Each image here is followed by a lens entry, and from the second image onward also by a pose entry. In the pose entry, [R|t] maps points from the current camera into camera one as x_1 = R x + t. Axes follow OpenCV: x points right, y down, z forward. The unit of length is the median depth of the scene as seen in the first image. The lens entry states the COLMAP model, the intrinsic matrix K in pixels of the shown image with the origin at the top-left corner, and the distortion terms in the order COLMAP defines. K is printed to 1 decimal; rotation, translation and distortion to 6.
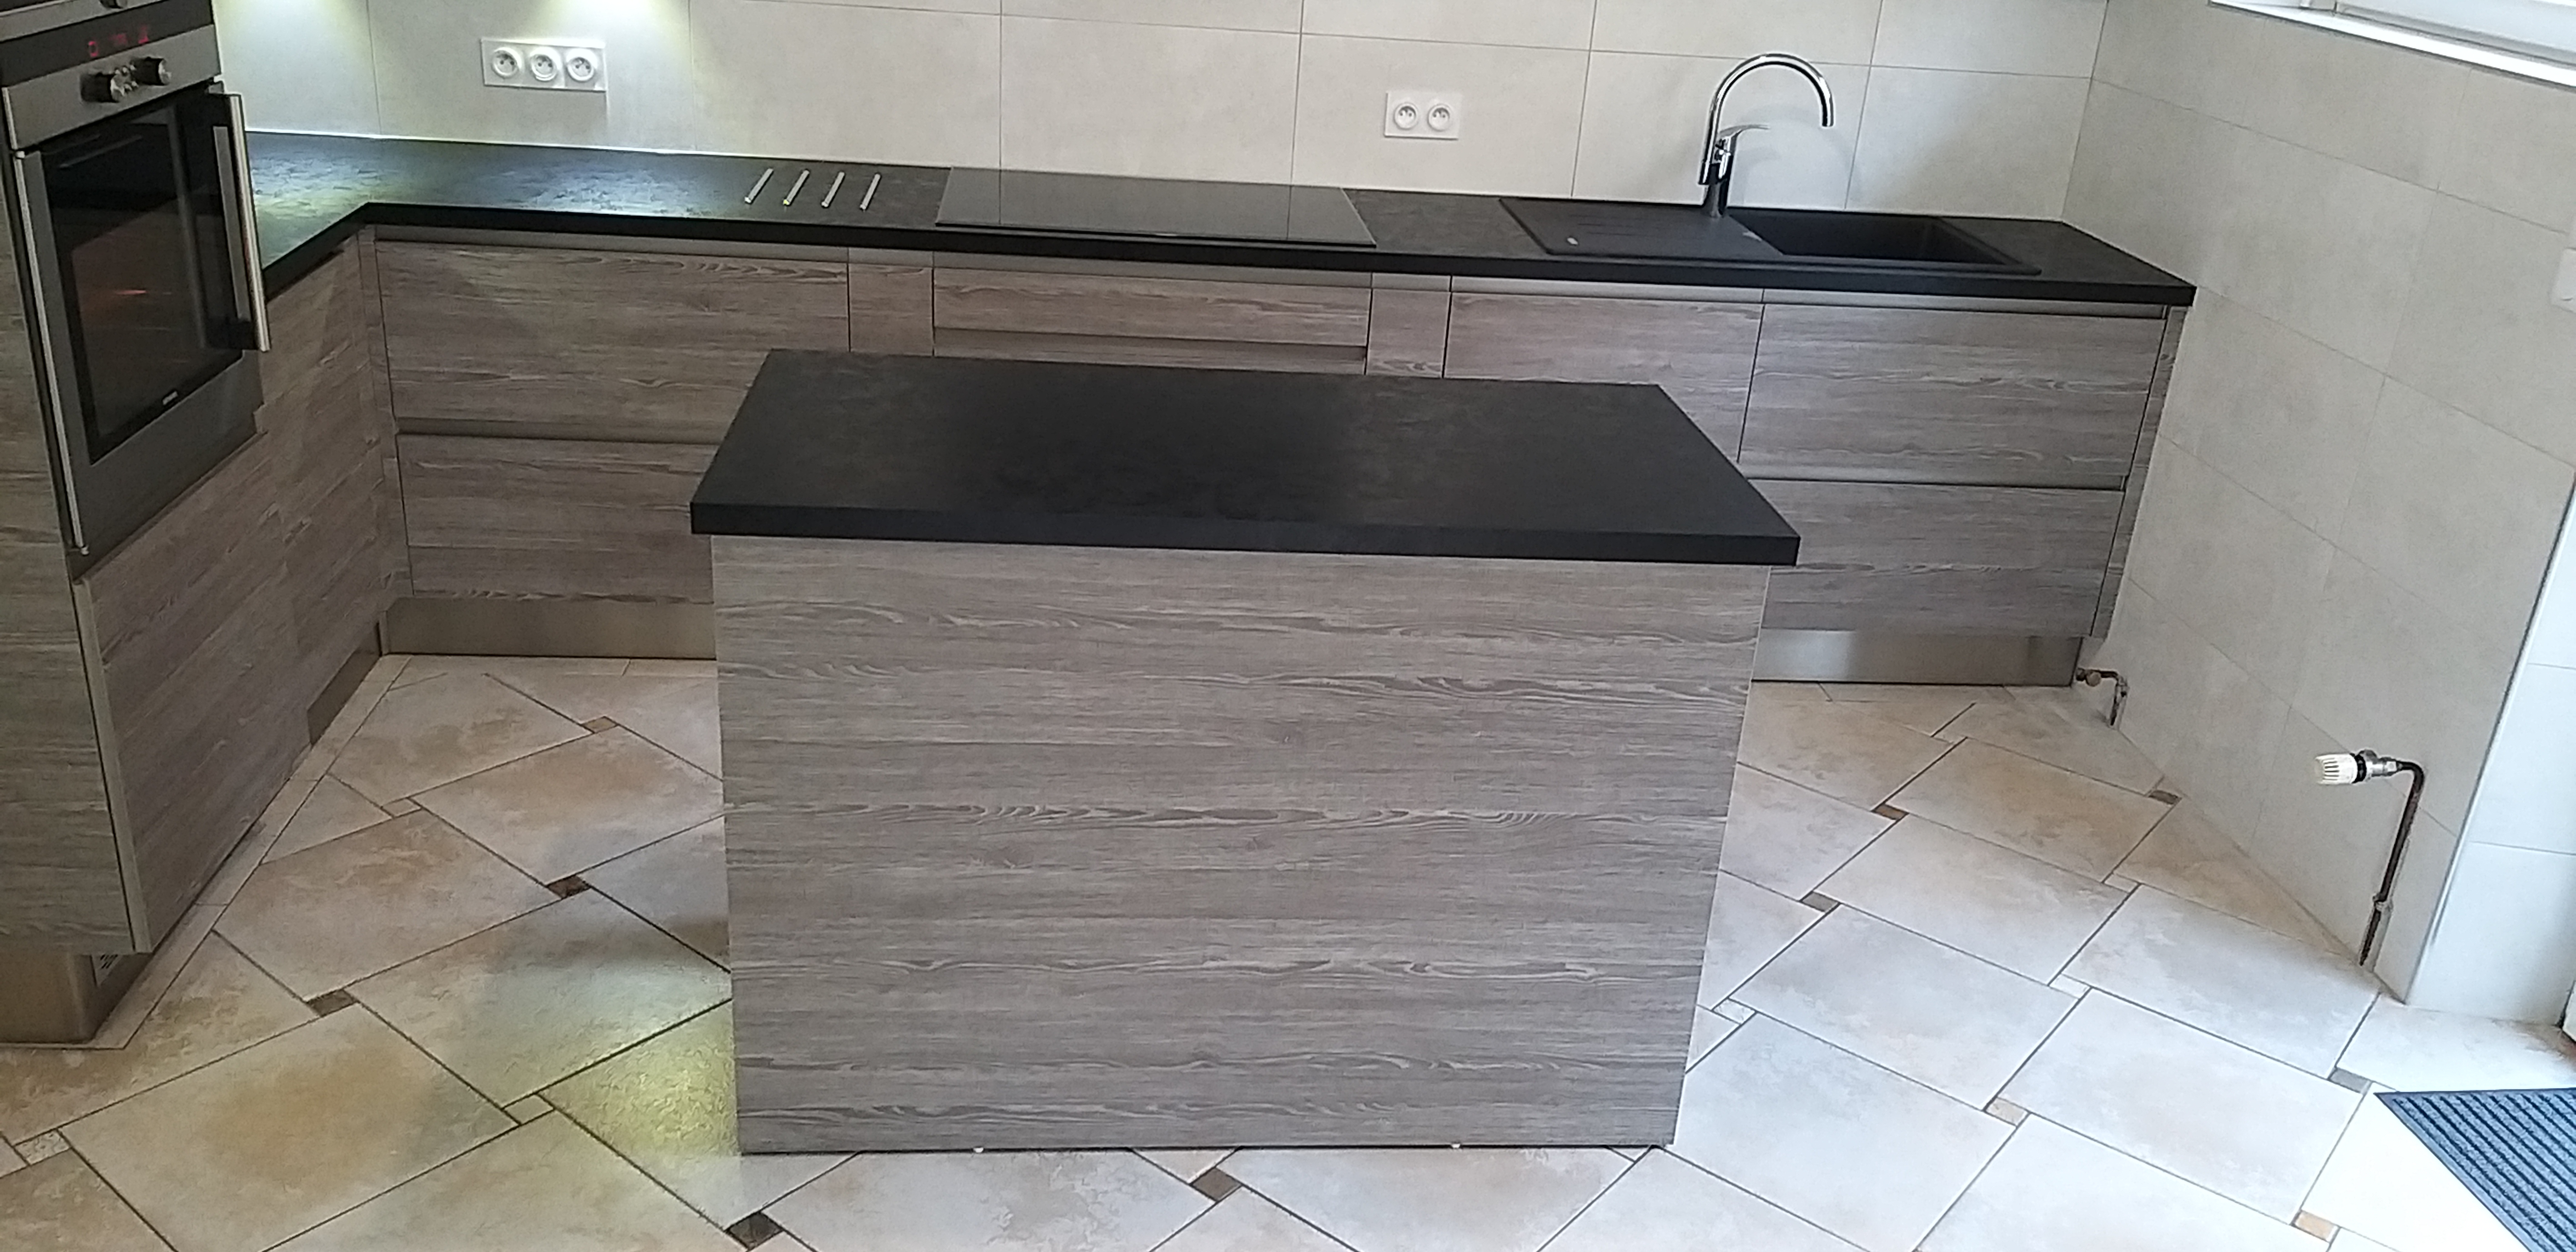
lens RADIAL K [[2010.2, 0, 1299.8], [0, 2010.2, 637.7], [0, 0, 1]] dist [0.089024, -0.159878]
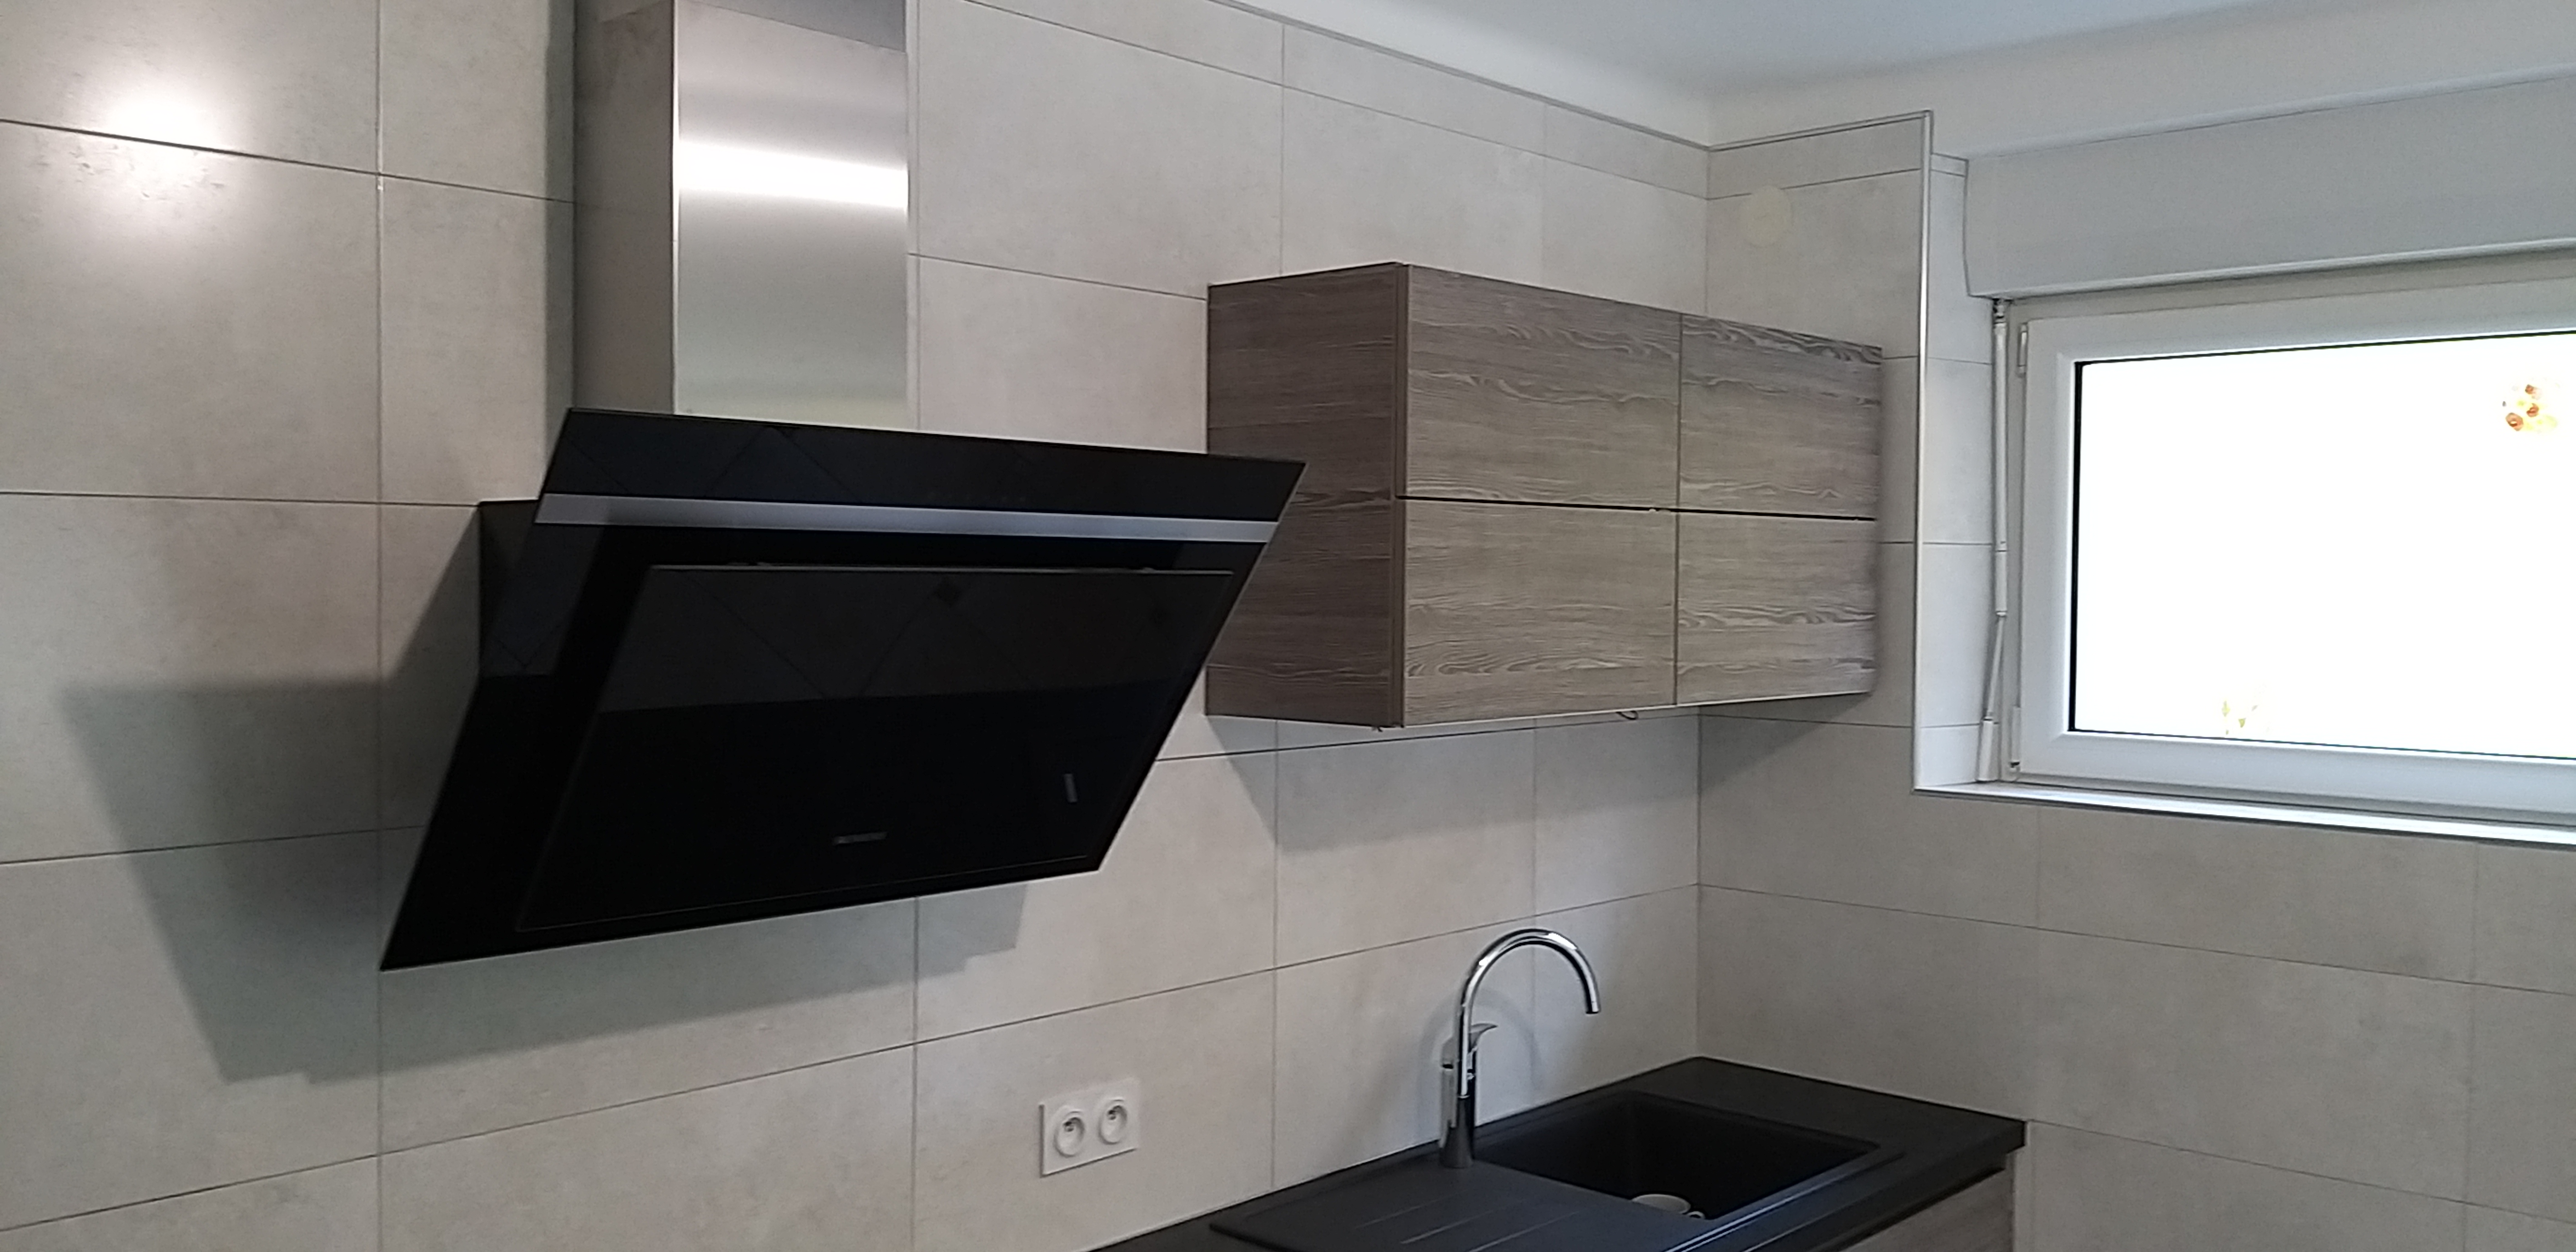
lens RADIAL K [[2010.2, 0, 1292.3], [0, 2010.2, 603.9], [0, 0, 1]] dist [0.089024, -0.159878]
pose [[0.746953, -0.073911, 0.660756, -0.315716], [0.303178, 0.922331, -0.239558, -0.270173], [-0.591730, 0.379265, 0.711346, 0.540878]]
